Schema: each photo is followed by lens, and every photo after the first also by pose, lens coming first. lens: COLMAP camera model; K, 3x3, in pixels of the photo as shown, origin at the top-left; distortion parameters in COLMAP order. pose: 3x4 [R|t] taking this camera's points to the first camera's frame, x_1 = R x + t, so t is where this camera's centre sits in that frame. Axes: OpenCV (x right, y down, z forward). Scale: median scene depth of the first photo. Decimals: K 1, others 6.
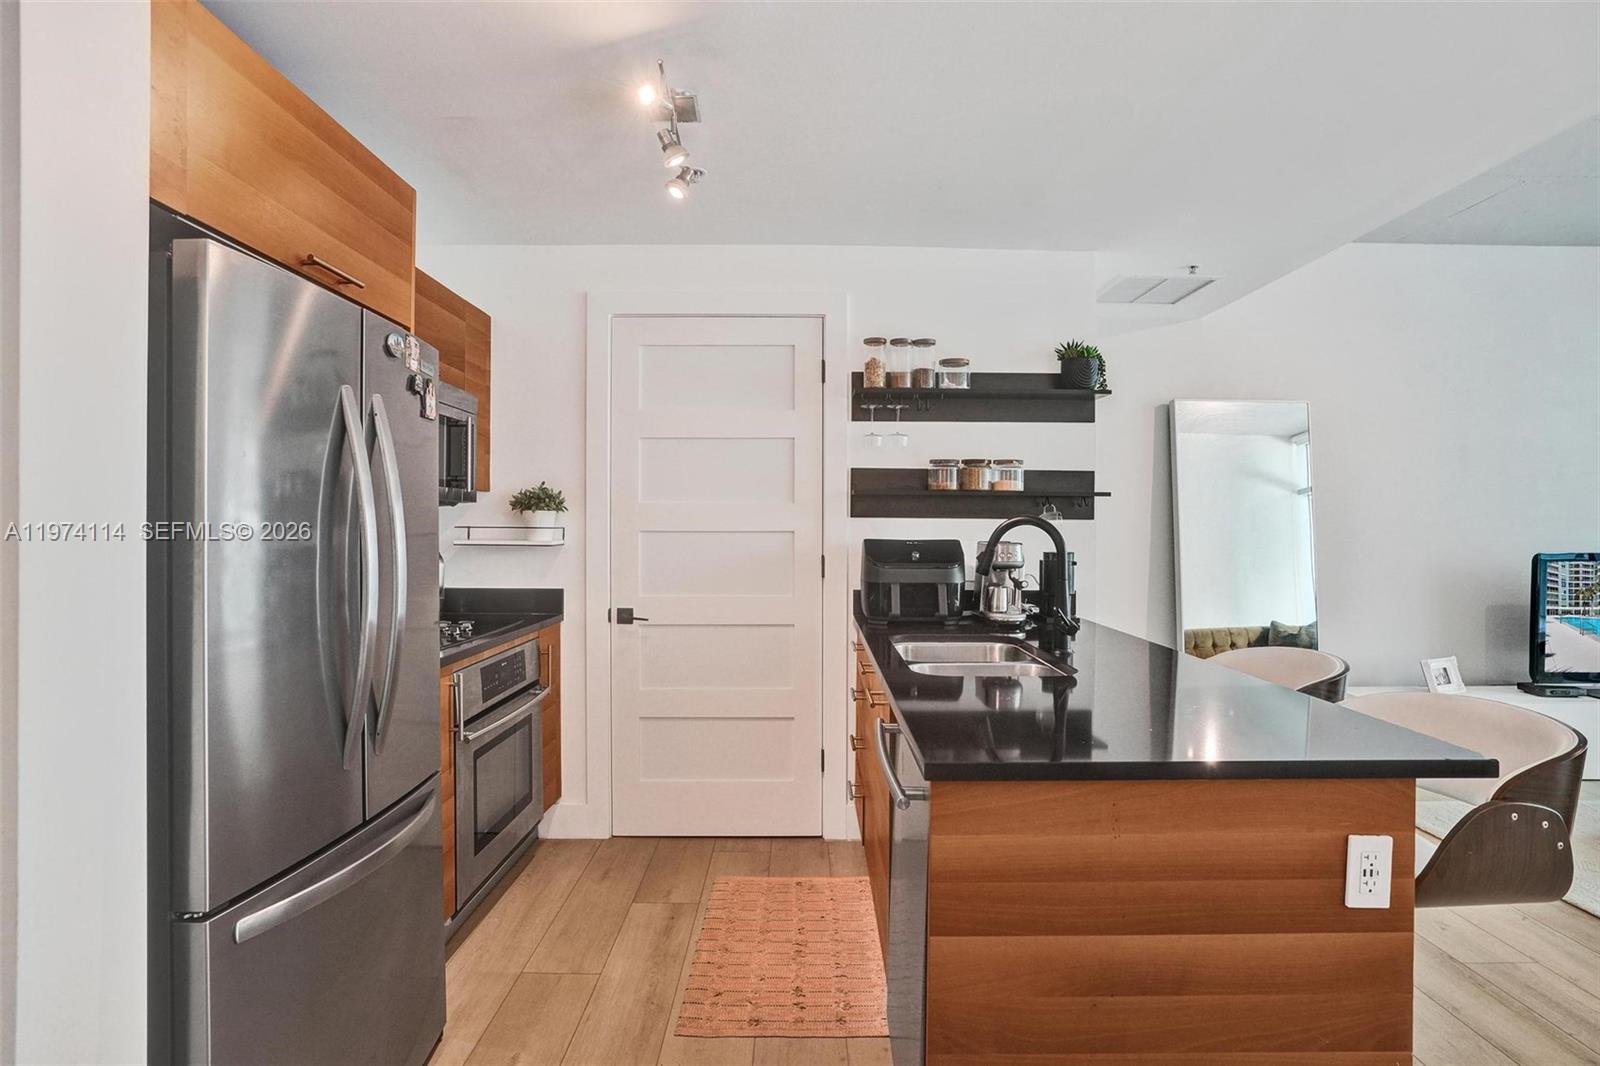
lens RADIAL K [[821.2, 0, 804.6], [0, 821.2, 523.5], [0, 0, 1]] dist [-0.048506, 0.008415]
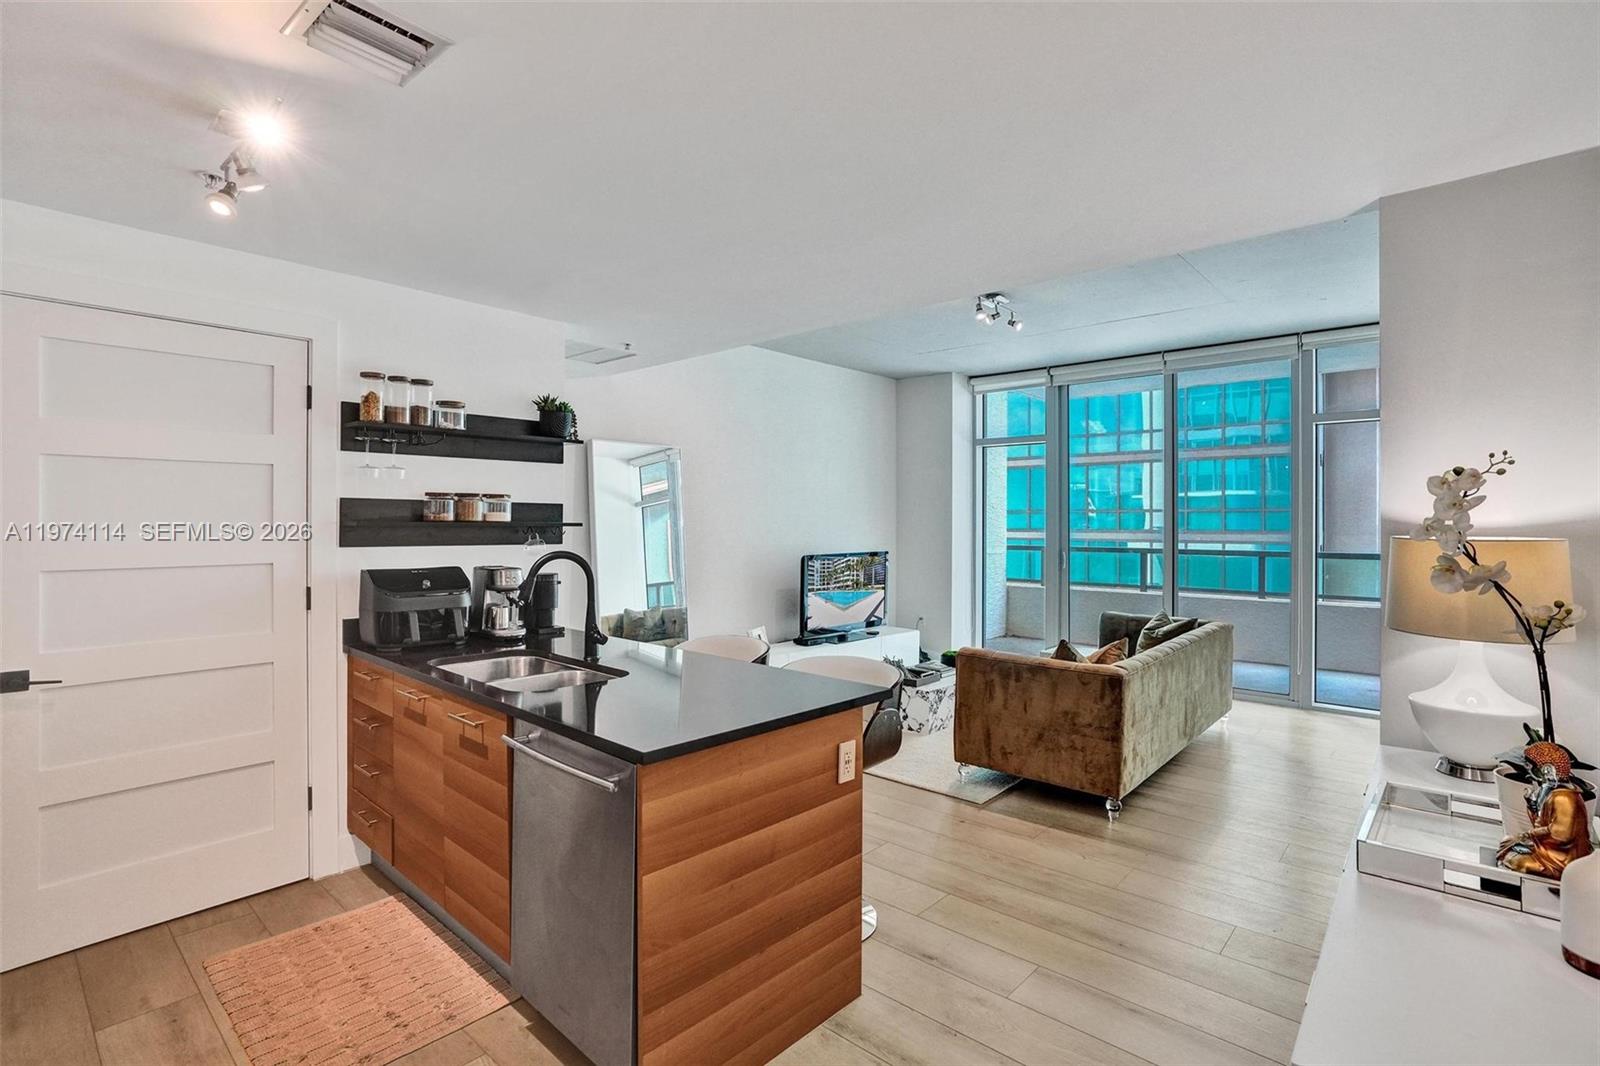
lens RADIAL K [[754.3, 0, 815.3], [0, 754.3, 522.0], [0, 0, 1]] dist [-0.034926, 0.011901]
pose [[0.669303, -0.001488, 0.742988, -0.233472], [0.000010, 0.999998, 0.001994, -0.040782], [-0.742990, -0.001326, 0.669302, -0.030825]]
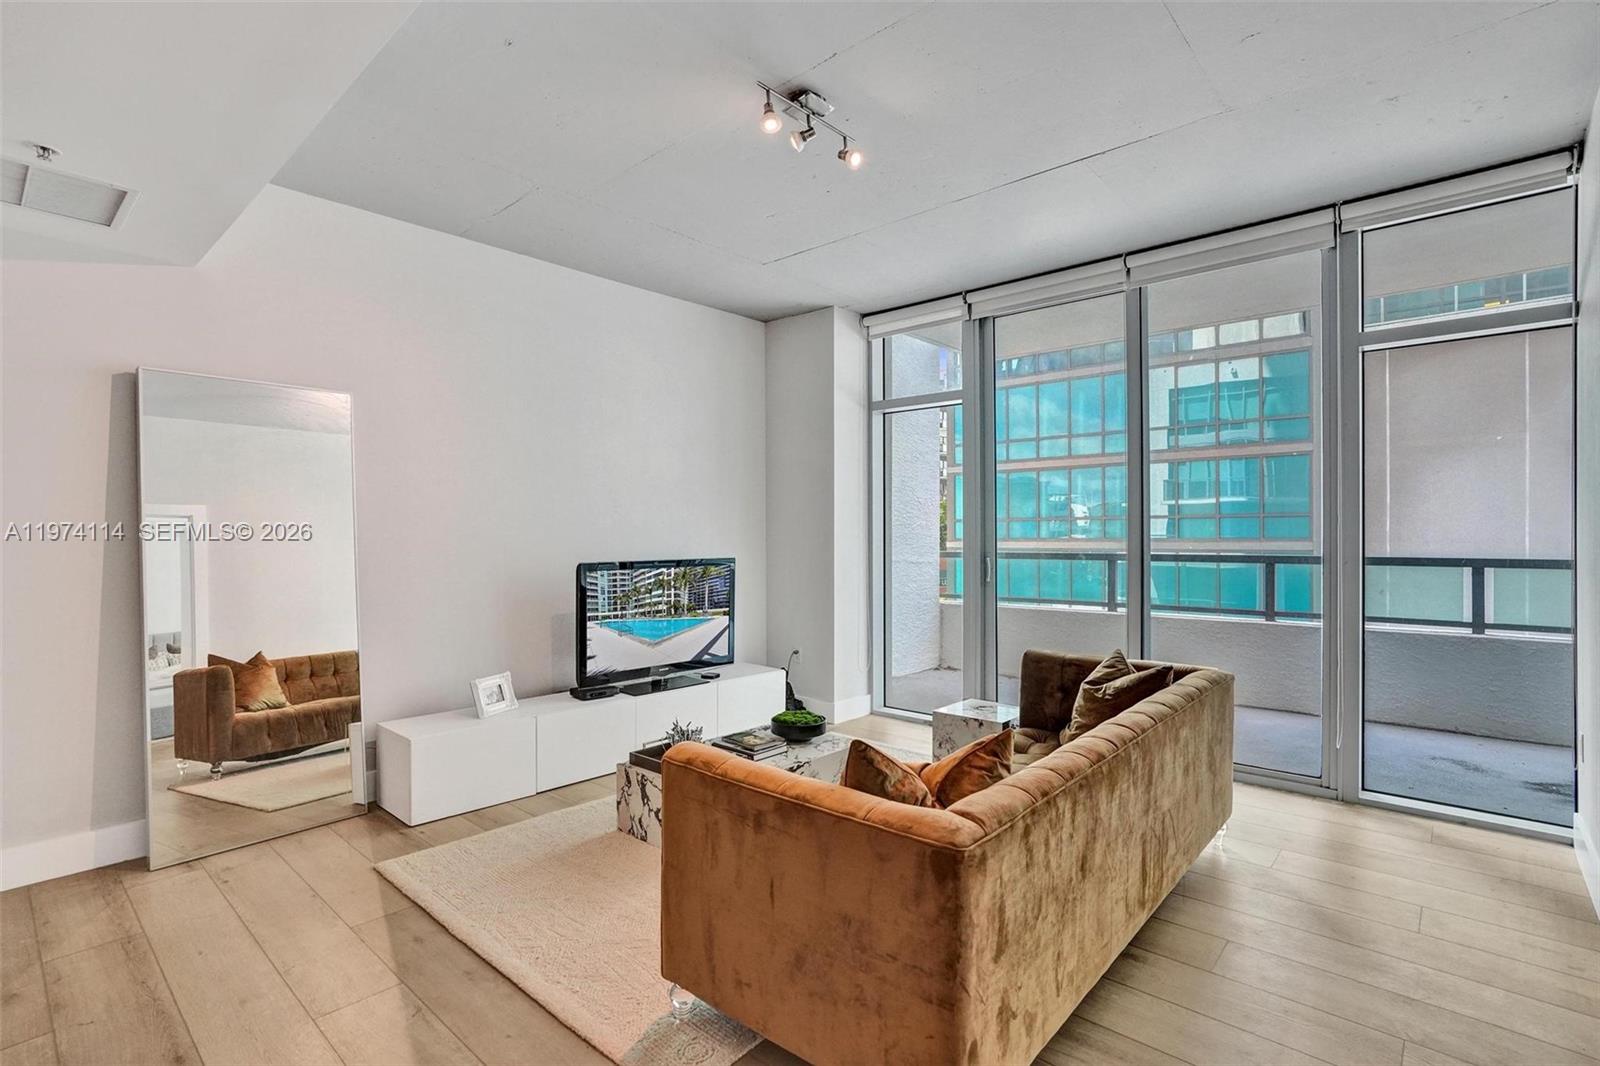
lens RADIAL K [[754.3, 0, 815.0], [0, 754.3, 544.2], [0, 0, 1]] dist [-0.034926, 0.011901]
pose [[0.665273, -0.013042, 0.746486, 0.518867], [0.007002, 0.999912, 0.011230, 0.004208], [-0.746567, -0.002244, 0.665306, 0.146863]]
